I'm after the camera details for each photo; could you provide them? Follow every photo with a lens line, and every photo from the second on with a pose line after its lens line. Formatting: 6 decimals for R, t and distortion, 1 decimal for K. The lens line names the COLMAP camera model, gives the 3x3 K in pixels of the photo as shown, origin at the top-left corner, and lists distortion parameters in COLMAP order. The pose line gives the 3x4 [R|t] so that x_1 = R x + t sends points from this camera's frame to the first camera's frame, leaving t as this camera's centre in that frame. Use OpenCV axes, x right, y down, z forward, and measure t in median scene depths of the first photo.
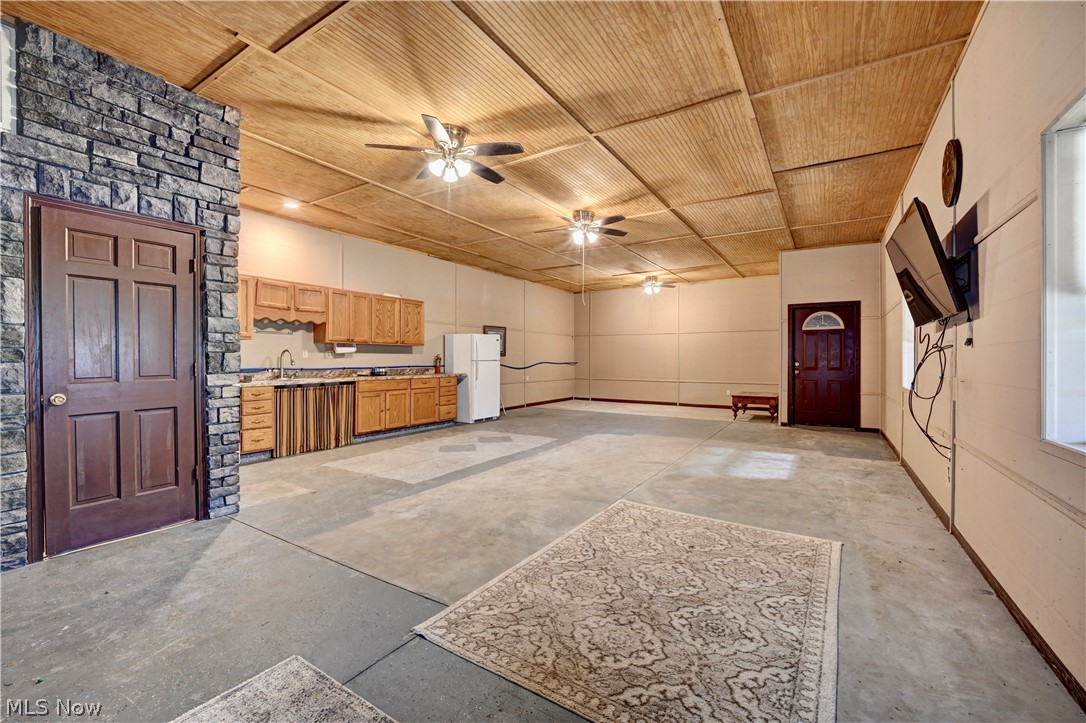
lens RADIAL K [[436.8, 0, 546.2], [0, 436.8, 360.8], [0, 0, 1]] dist [0.001085, -0.009847]
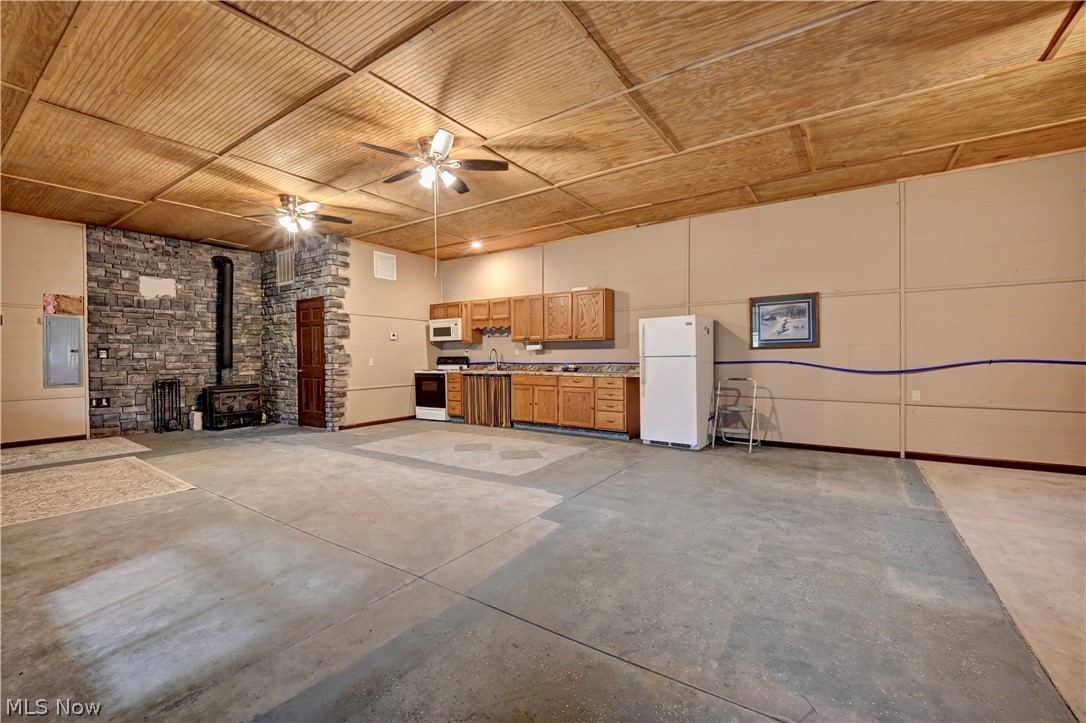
lens RADIAL K [[436.8, 0, 546.2], [0, 436.8, 360.8], [0, 0, 1]] dist [0.001085, -0.009847]
pose [[-0.024719, 0.012072, -0.999622, 0.661210], [0.003691, 0.999921, 0.011984, -0.003297], [0.999688, -0.003393, -0.024761, 1.022668]]
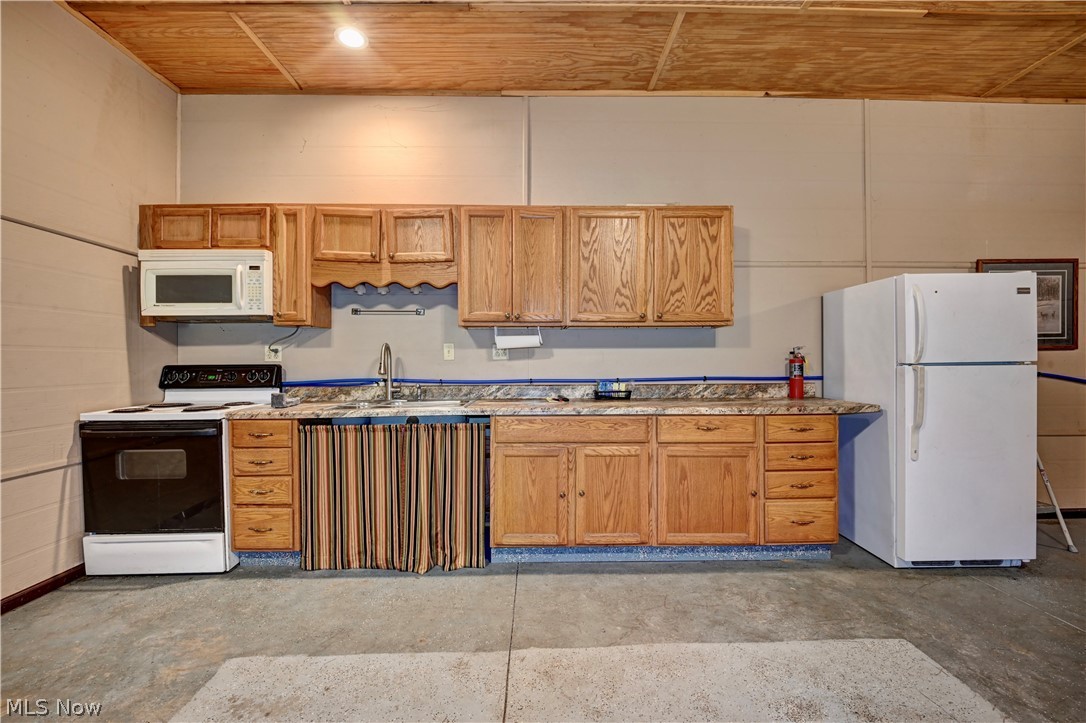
lens RADIAL K [[460.5, 0, 549.6], [0, 460.5, 358.8], [0, 0, 1]] dist [0.001105, -0.012116]
pose [[0.546115, -0.008186, -0.837670, -0.041067], [0.001863, 0.999962, -0.008557, -0.002560], [0.837708, 0.003113, 0.546109, 0.739613]]
